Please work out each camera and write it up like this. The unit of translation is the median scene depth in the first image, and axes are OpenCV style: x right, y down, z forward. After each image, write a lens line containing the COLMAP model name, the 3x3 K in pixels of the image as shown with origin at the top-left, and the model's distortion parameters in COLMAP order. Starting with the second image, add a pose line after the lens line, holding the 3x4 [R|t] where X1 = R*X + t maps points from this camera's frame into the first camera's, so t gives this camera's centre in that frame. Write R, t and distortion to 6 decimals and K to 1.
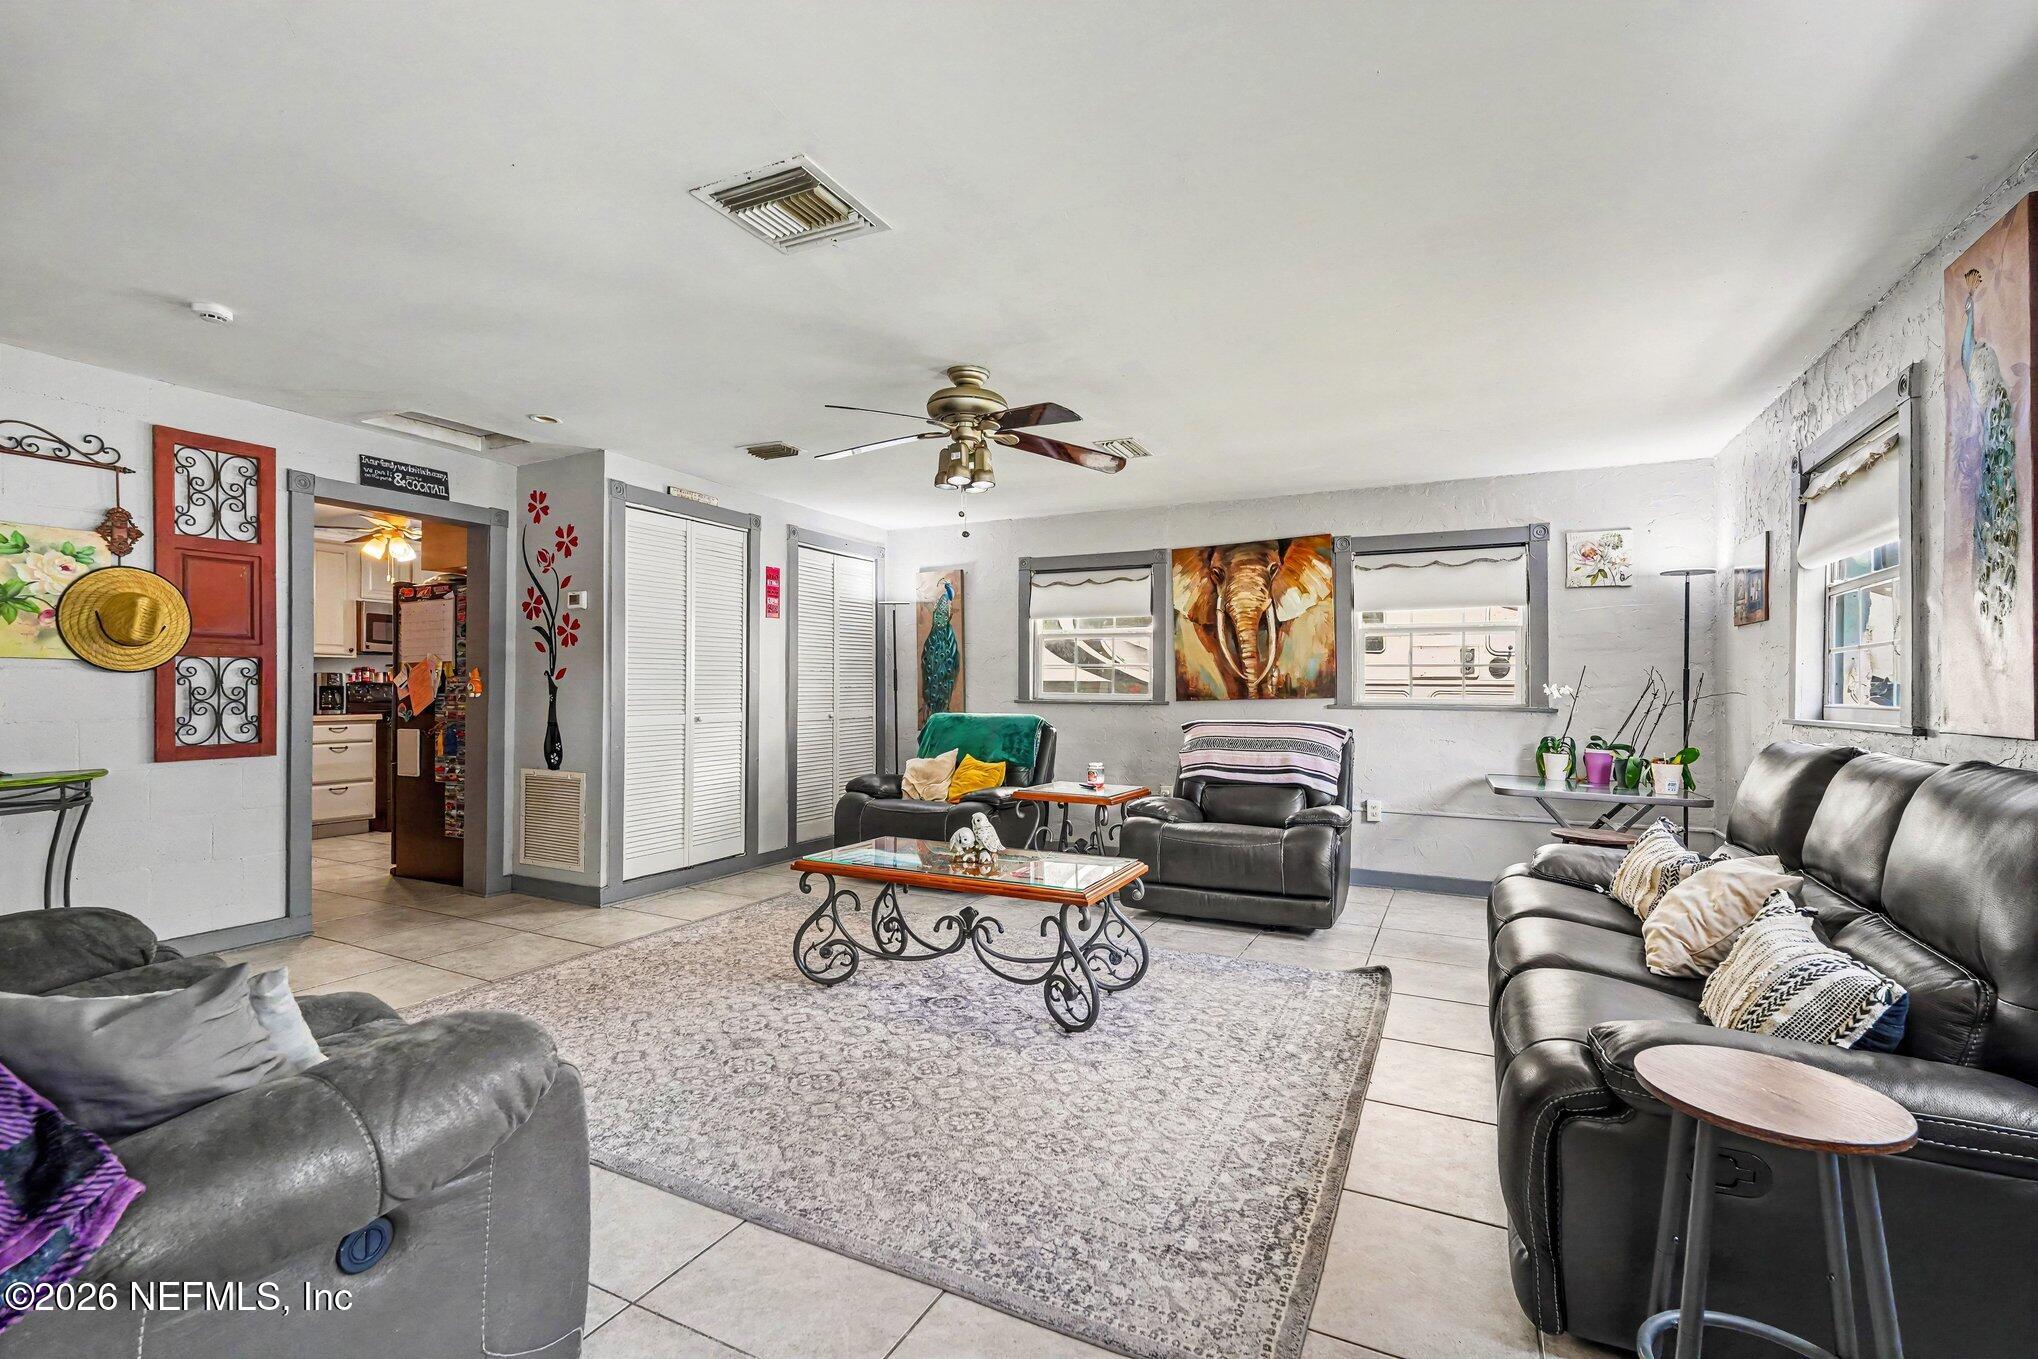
lens RADIAL K [[890.7, 0, 1021.4], [0, 890.7, 681.2], [0, 0, 1]] dist [0.000043, -0.000295]
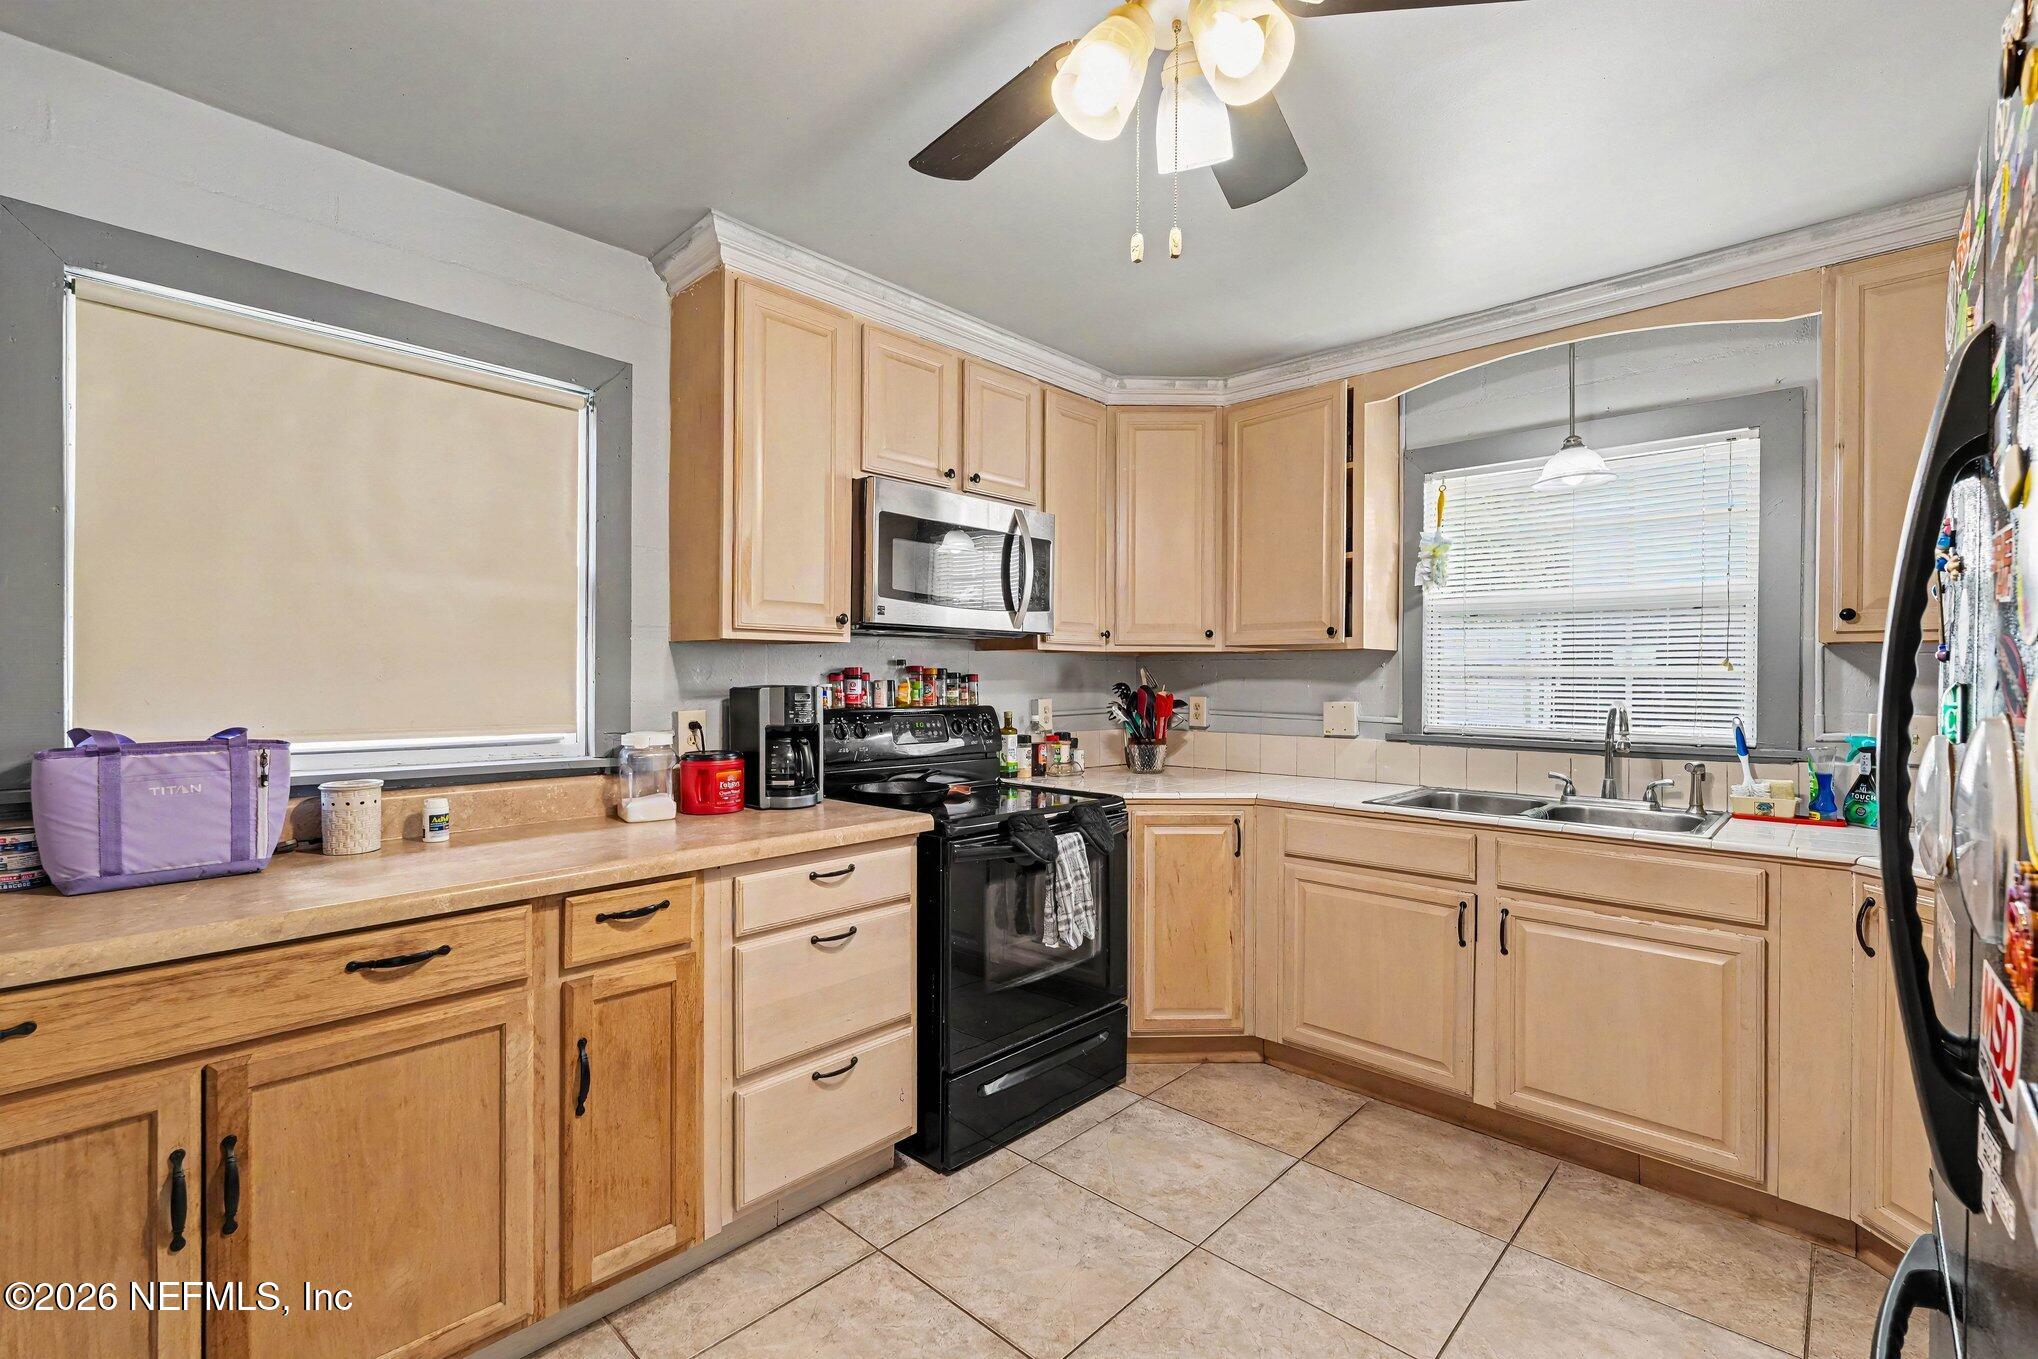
lens RADIAL K [[885.6, 0, 1019.0], [0, 885.6, 679.5], [0, 0, 1]] dist [0.000628, 0.000005]
pose [[0.956154, 0.001521, -0.292859, -0.620265], [0.001093, 0.999961, 0.008761, -0.015783], [0.292861, -0.008697, 0.956116, 0.733642]]
